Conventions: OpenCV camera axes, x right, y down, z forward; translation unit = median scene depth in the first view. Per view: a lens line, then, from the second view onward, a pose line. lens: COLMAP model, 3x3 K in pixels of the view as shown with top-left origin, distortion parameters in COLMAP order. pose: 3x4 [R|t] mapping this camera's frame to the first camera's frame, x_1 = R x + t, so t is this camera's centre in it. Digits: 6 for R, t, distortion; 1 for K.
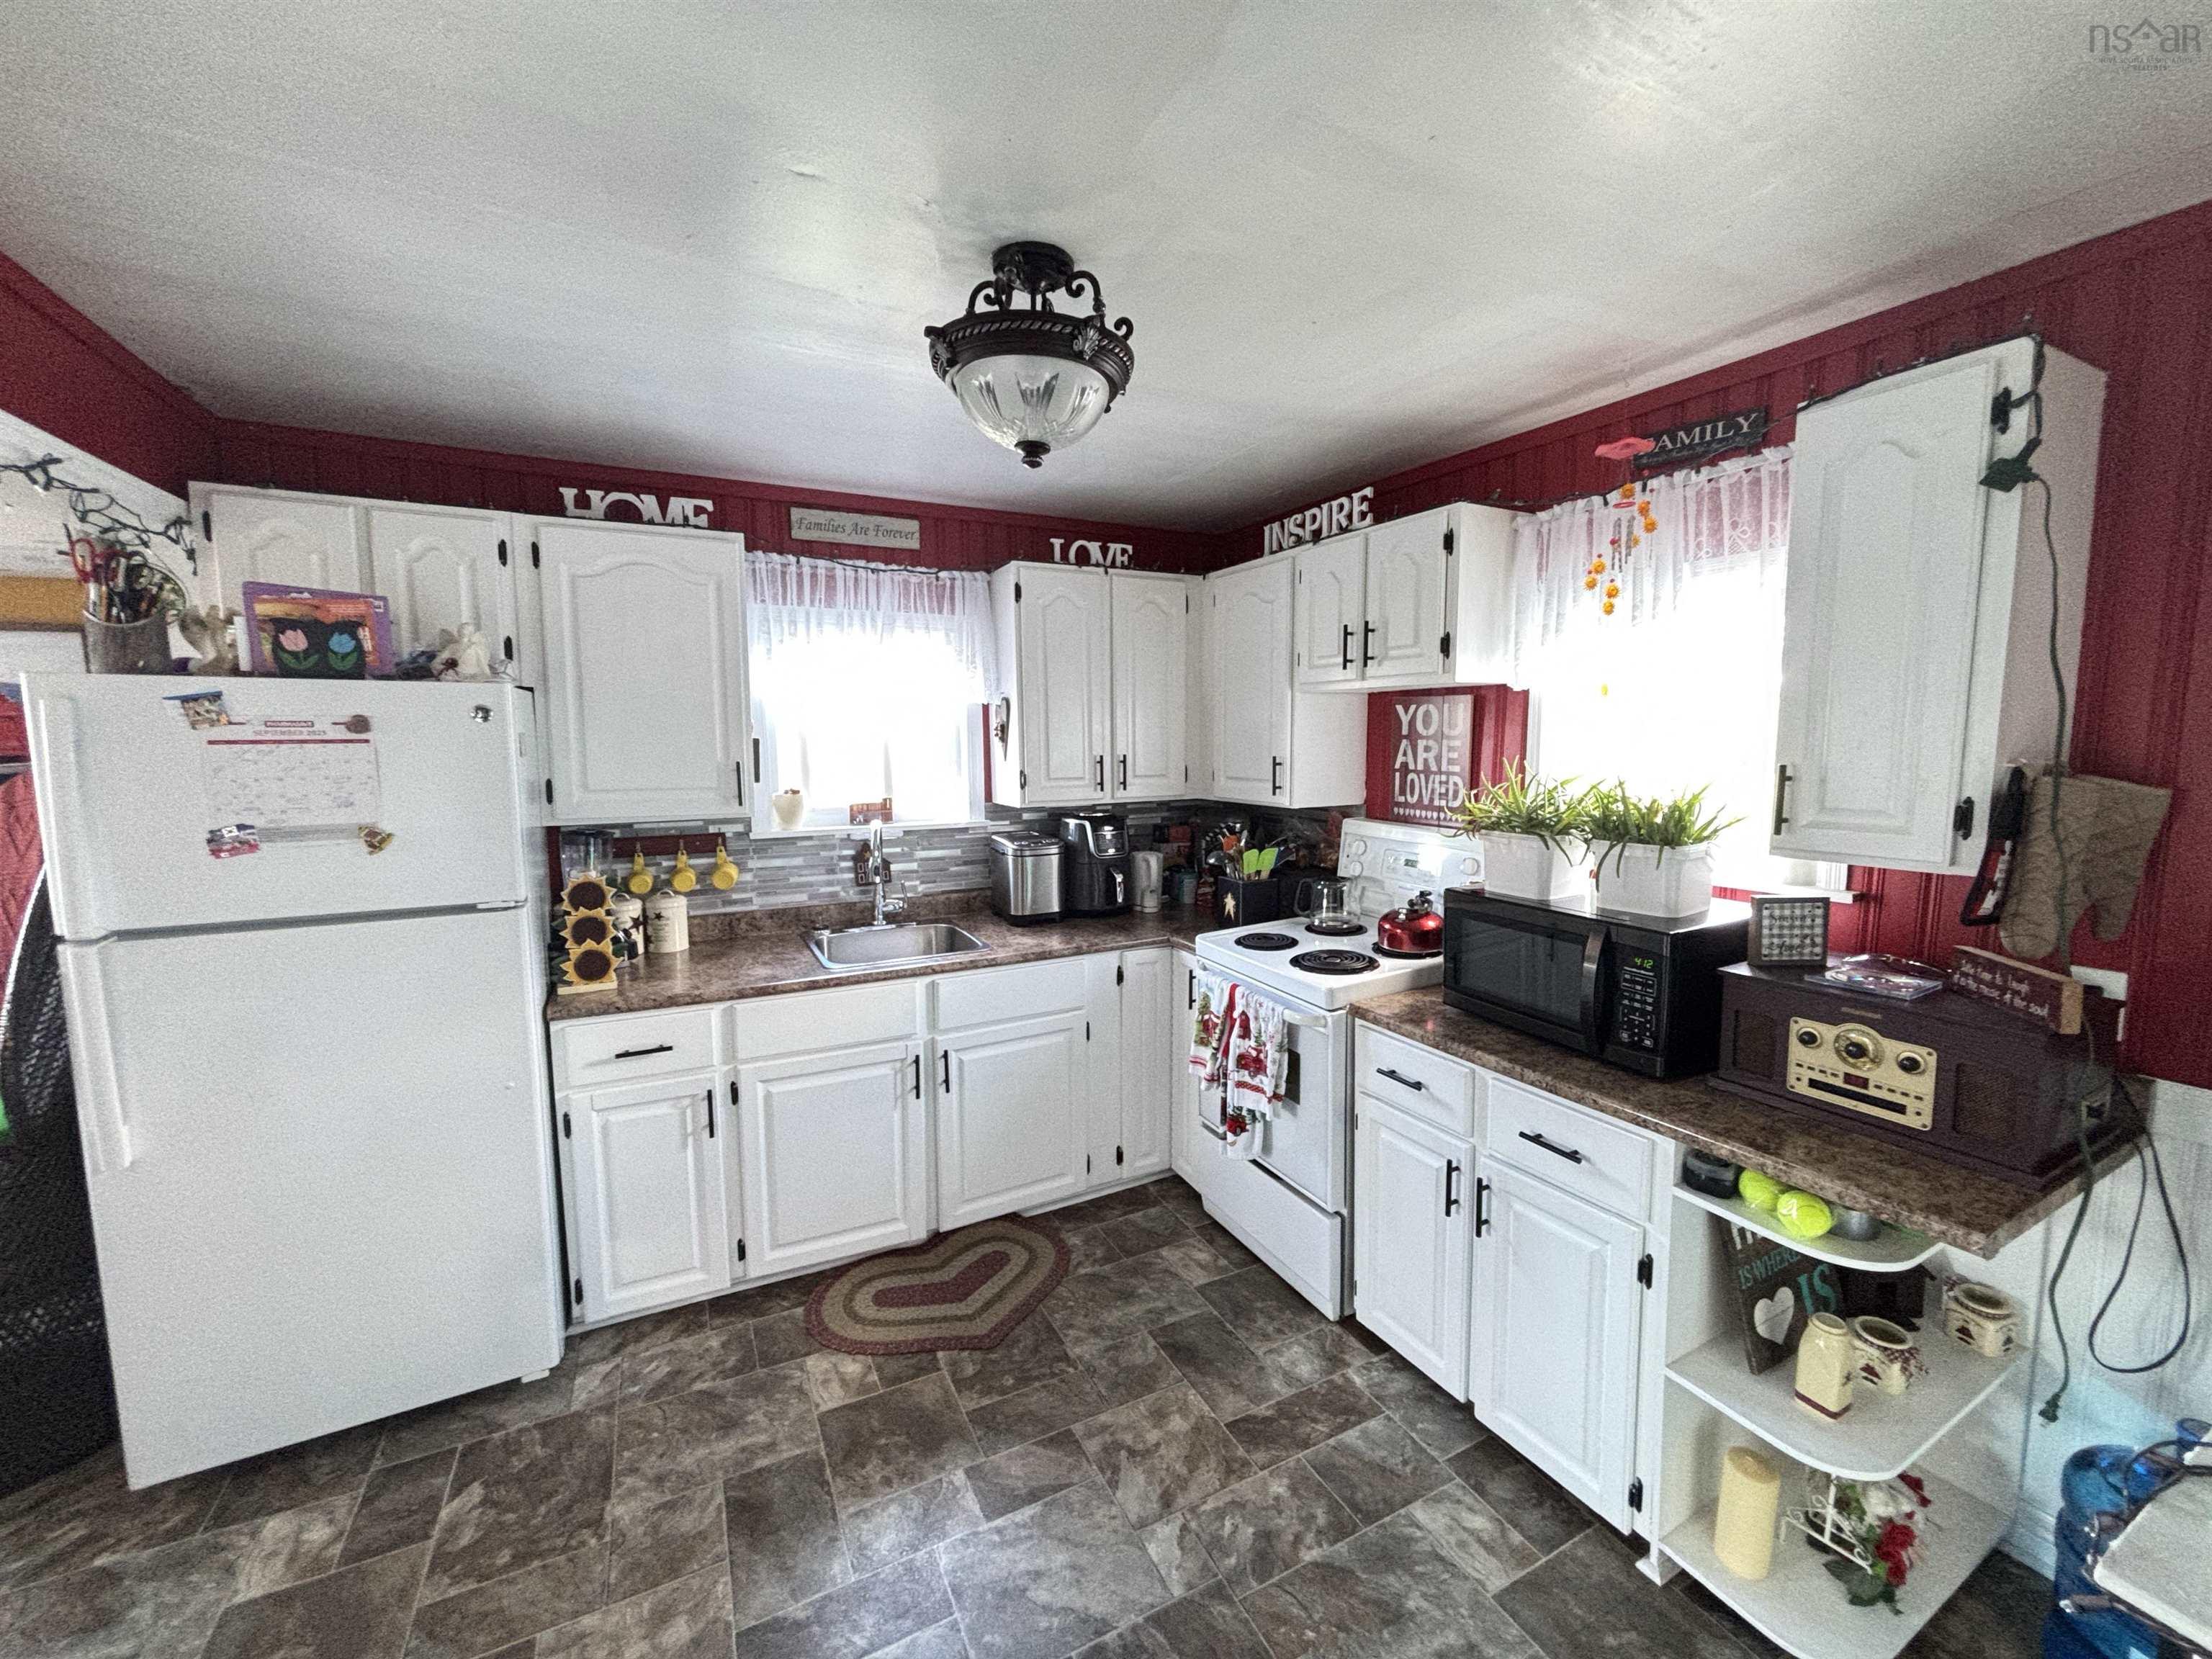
lens RADIAL K [[883.0, 0, 1105.9], [0, 883.0, 821.7], [0, 0, 1]] dist [-0.002754, 0.000522]
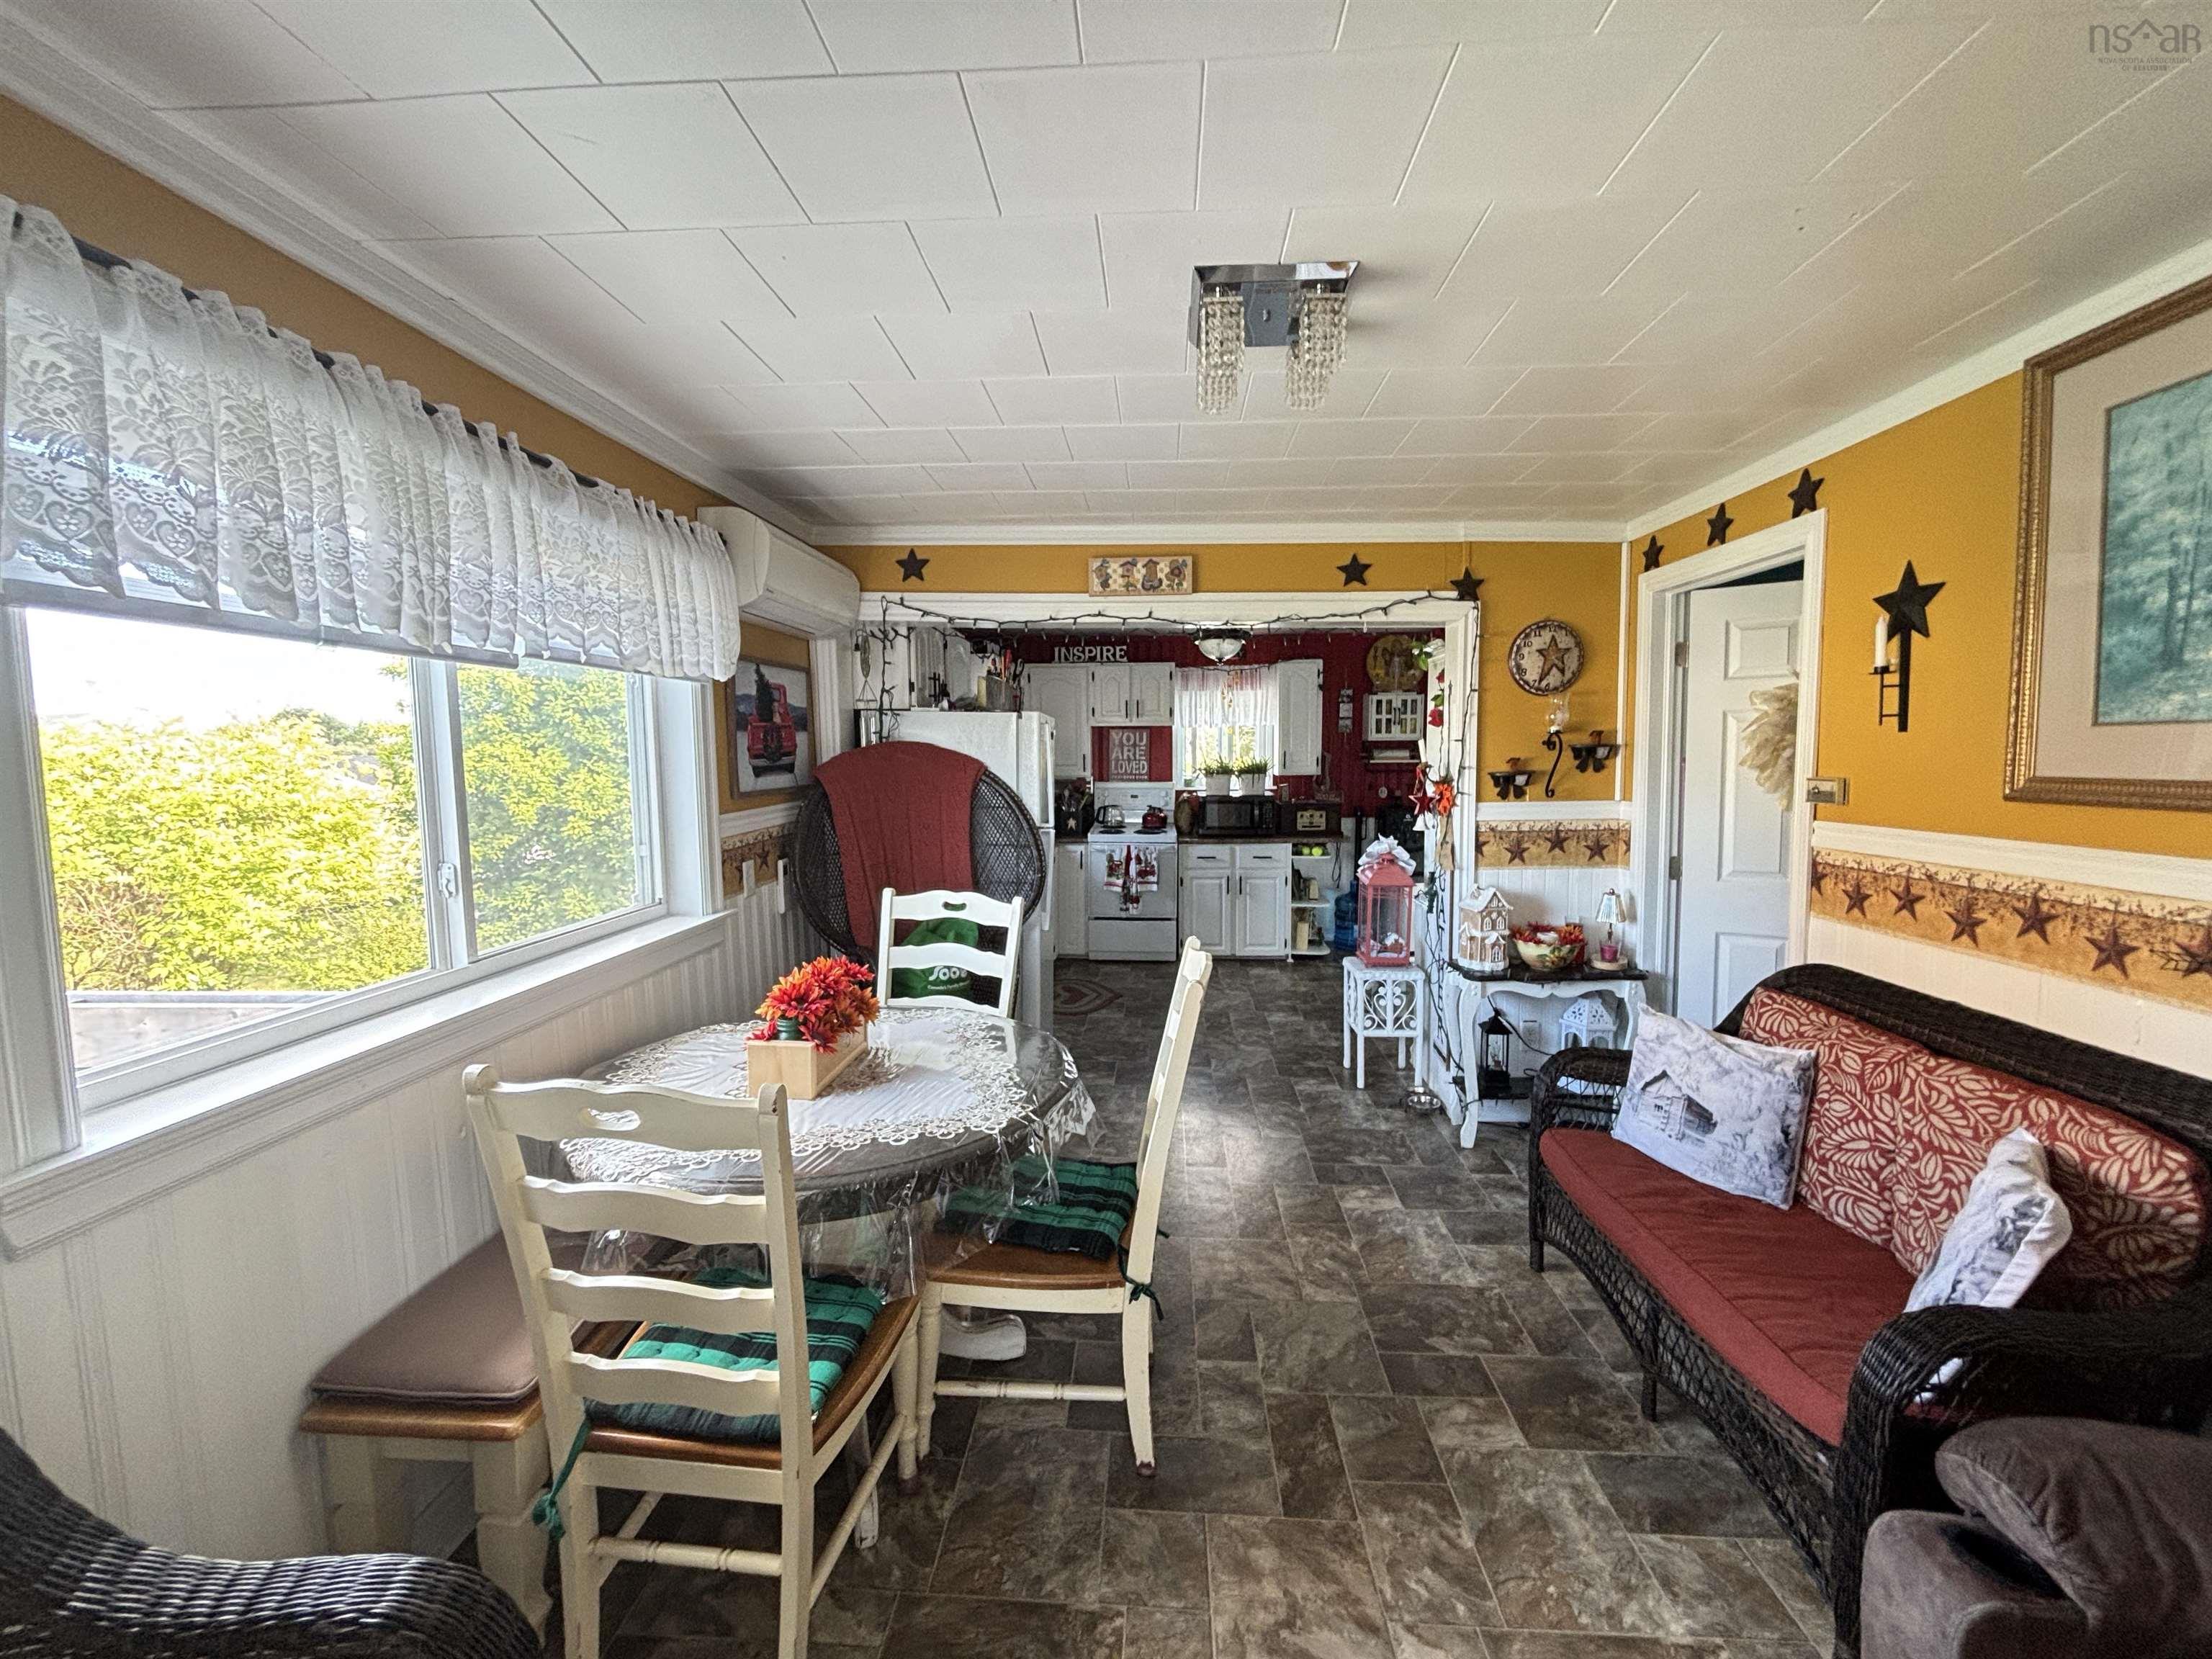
lens RADIAL K [[883.0, 0, 1110.2], [0, 883.0, 823.7], [0, 0, 1]] dist [-0.002754, 0.000522]
pose [[0.512889, -0.071562, 0.855467, -2.309901], [0.094998, 0.995130, 0.026291, 0.063649], [-0.853182, 0.067783, 0.517190, -0.273159]]
